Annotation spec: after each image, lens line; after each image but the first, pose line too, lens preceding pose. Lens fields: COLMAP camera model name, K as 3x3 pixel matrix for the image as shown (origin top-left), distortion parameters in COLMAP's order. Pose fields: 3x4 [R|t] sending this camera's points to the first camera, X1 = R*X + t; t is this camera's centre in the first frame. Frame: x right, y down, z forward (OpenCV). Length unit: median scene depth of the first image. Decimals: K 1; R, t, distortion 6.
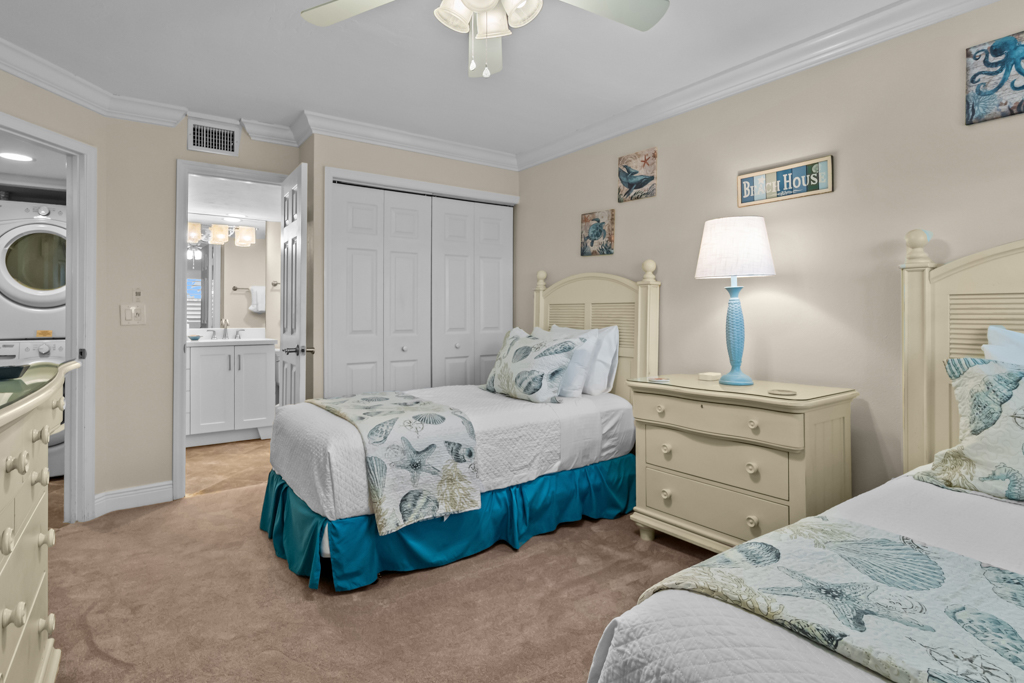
lens RADIAL K [[529.5, 0, 518.1], [0, 529.5, 309.9], [0, 0, 1]] dist [-0.009964, 0.006147]
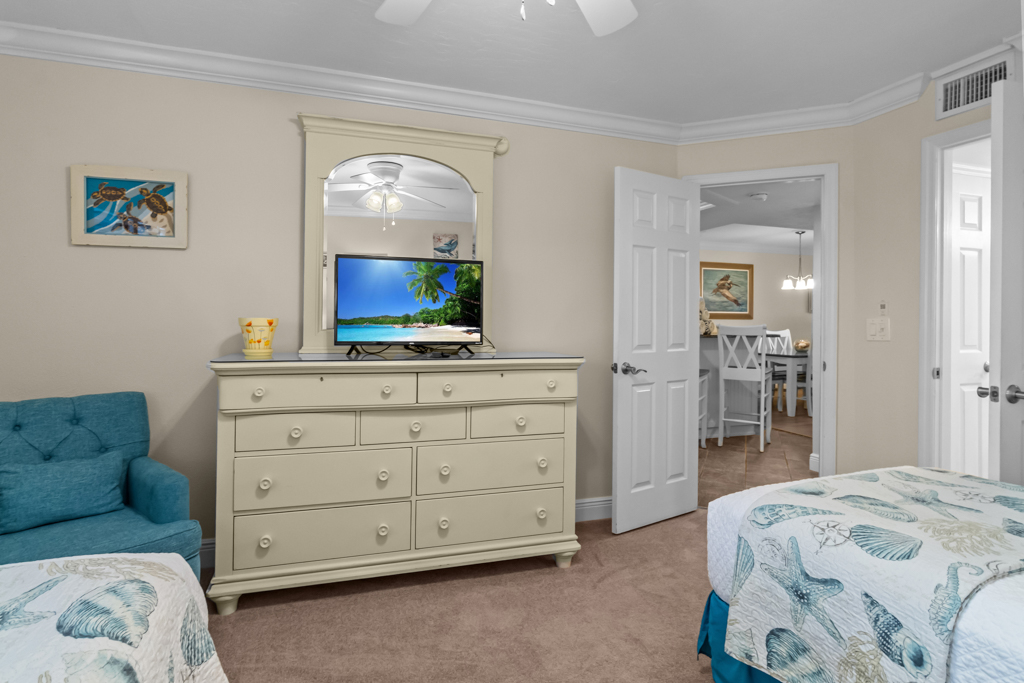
lens RADIAL K [[529.5, 0, 474.9], [0, 529.5, 320.9], [0, 0, 1]] dist [-0.009964, 0.006147]
pose [[-0.322295, 0.005872, -0.946621, 0.467290], [-0.003491, 0.999967, 0.007392, -0.013132], [0.946633, 0.005687, -0.322264, 0.829897]]
